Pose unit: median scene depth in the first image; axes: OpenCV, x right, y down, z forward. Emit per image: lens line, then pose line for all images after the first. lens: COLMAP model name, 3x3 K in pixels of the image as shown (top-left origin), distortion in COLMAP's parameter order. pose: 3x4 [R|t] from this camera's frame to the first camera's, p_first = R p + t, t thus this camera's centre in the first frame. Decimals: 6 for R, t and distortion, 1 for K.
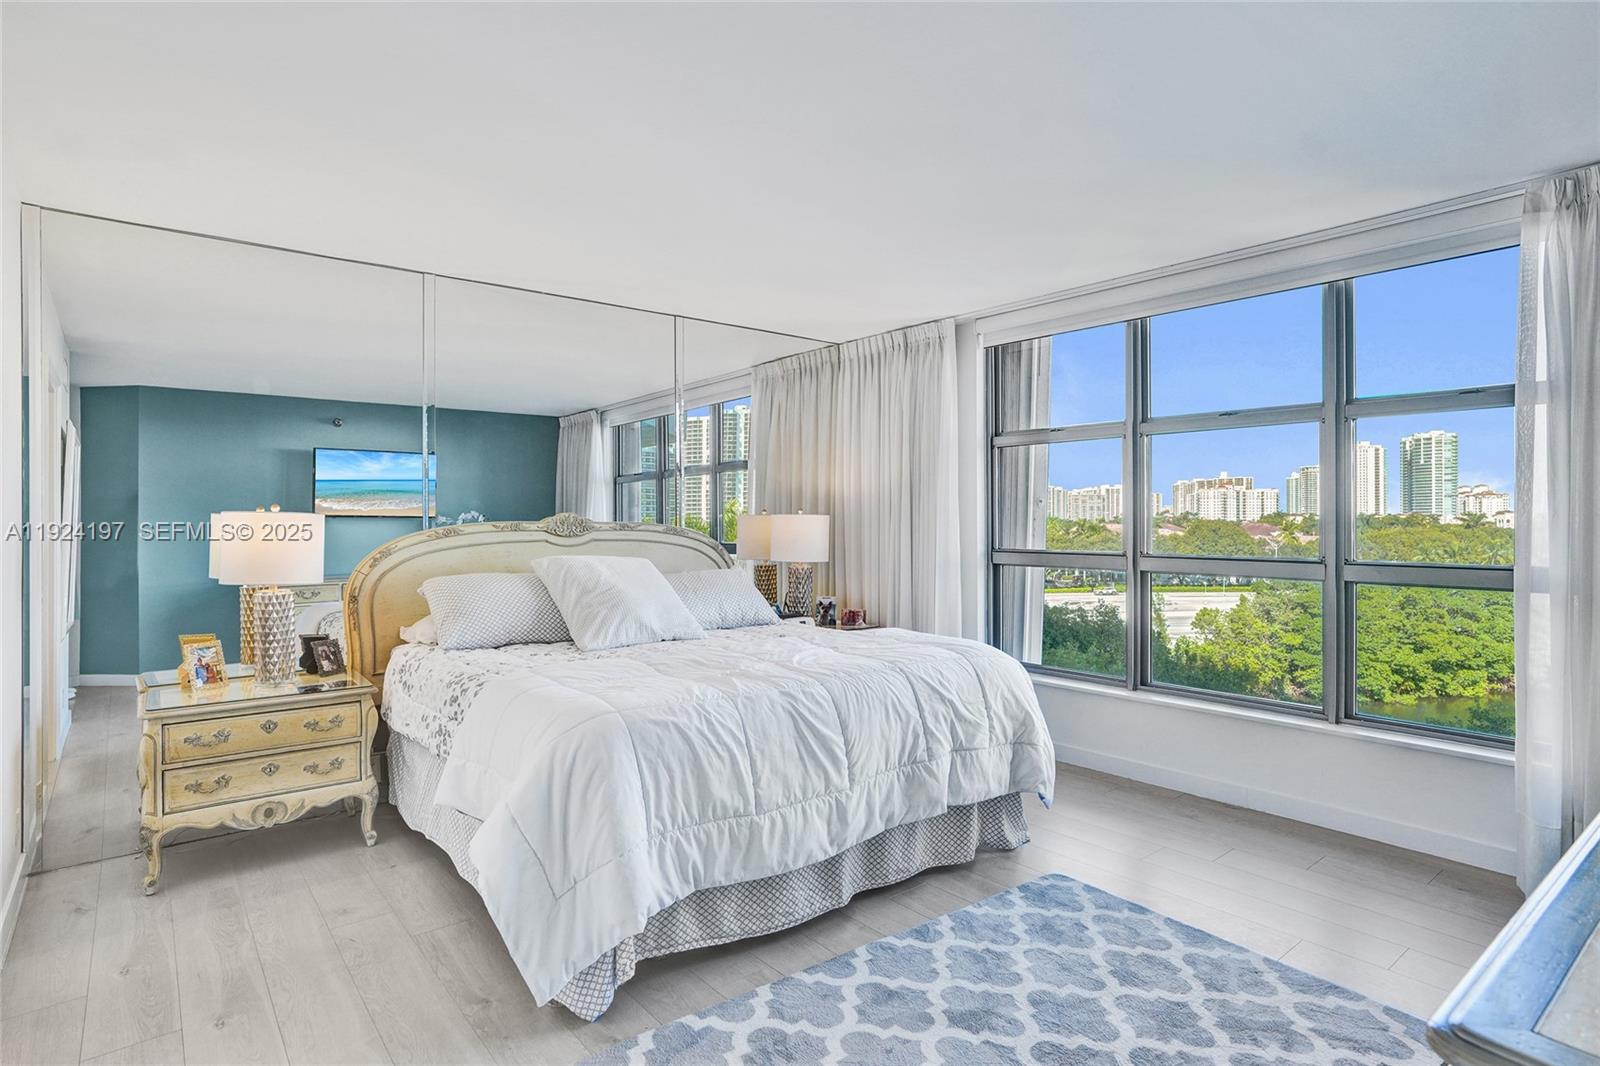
lens RADIAL K [[856.2, 0, 804.0], [0, 856.2, 517.3], [0, 0, 1]] dist [0.003121, 0.002173]
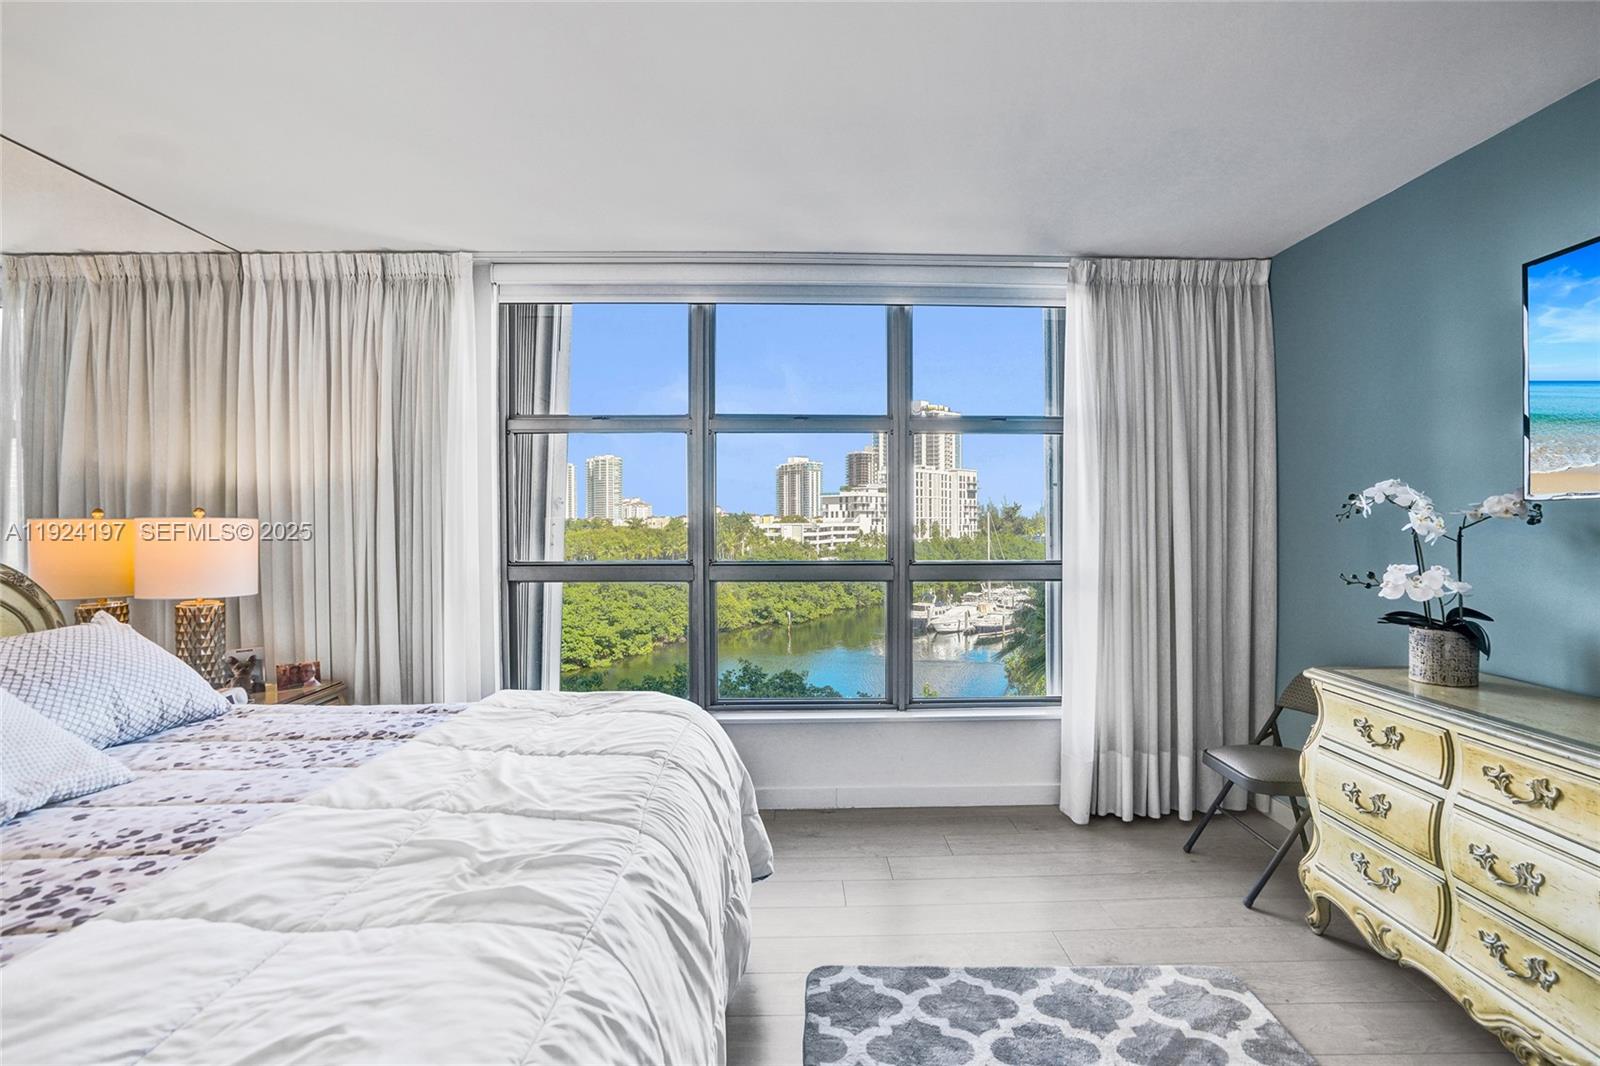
lens RADIAL K [[777.6, 0, 795.8], [0, 777.6, 532.3], [0, 0, 1]] dist [-0.039623, 0.015405]
pose [[0.617302, -0.011441, 0.786643, -0.173057], [-0.000263, 0.999891, 0.014749, -0.001317], [-0.786726, -0.009311, 0.617232, 0.355674]]
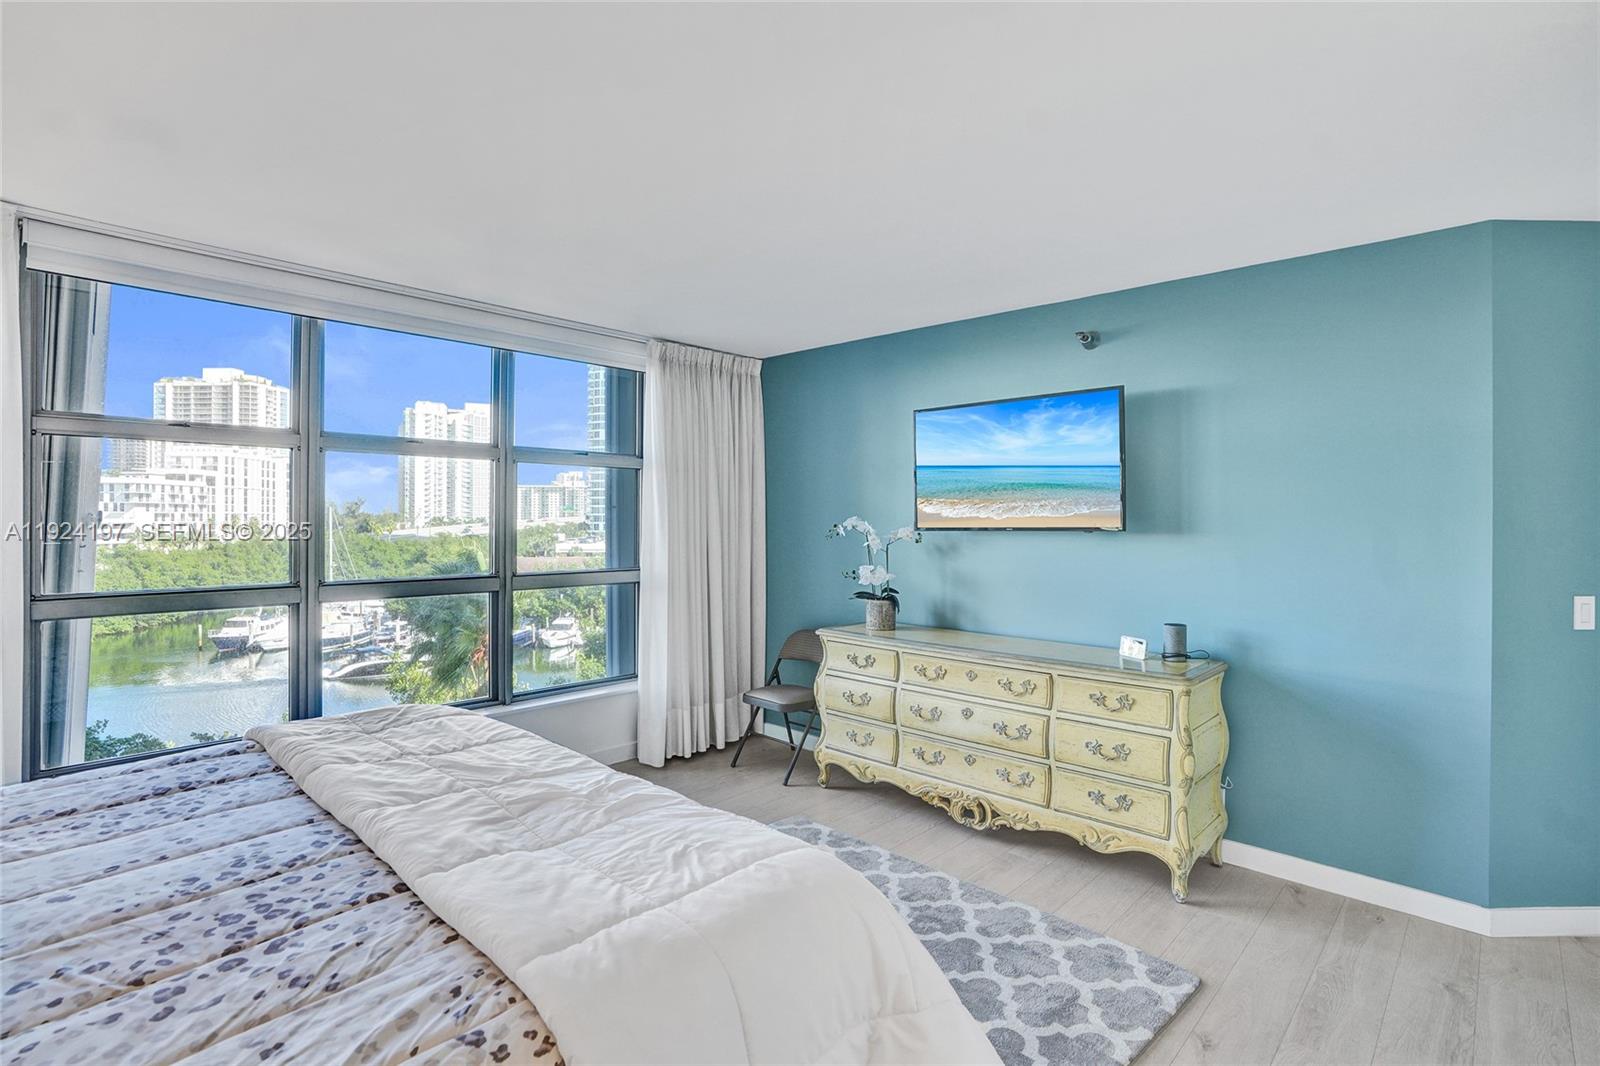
lens RADIAL K [[777.6, 0, 839.9], [0, 777.6, 512.9], [0, 0, 1]] dist [-0.039623, 0.015405]
pose [[-0.157291, 0.008494, 0.987516, -0.410015], [-0.006998, 0.999928, -0.009715, -0.023121], [-0.987527, -0.008439, -0.157221, 0.509053]]
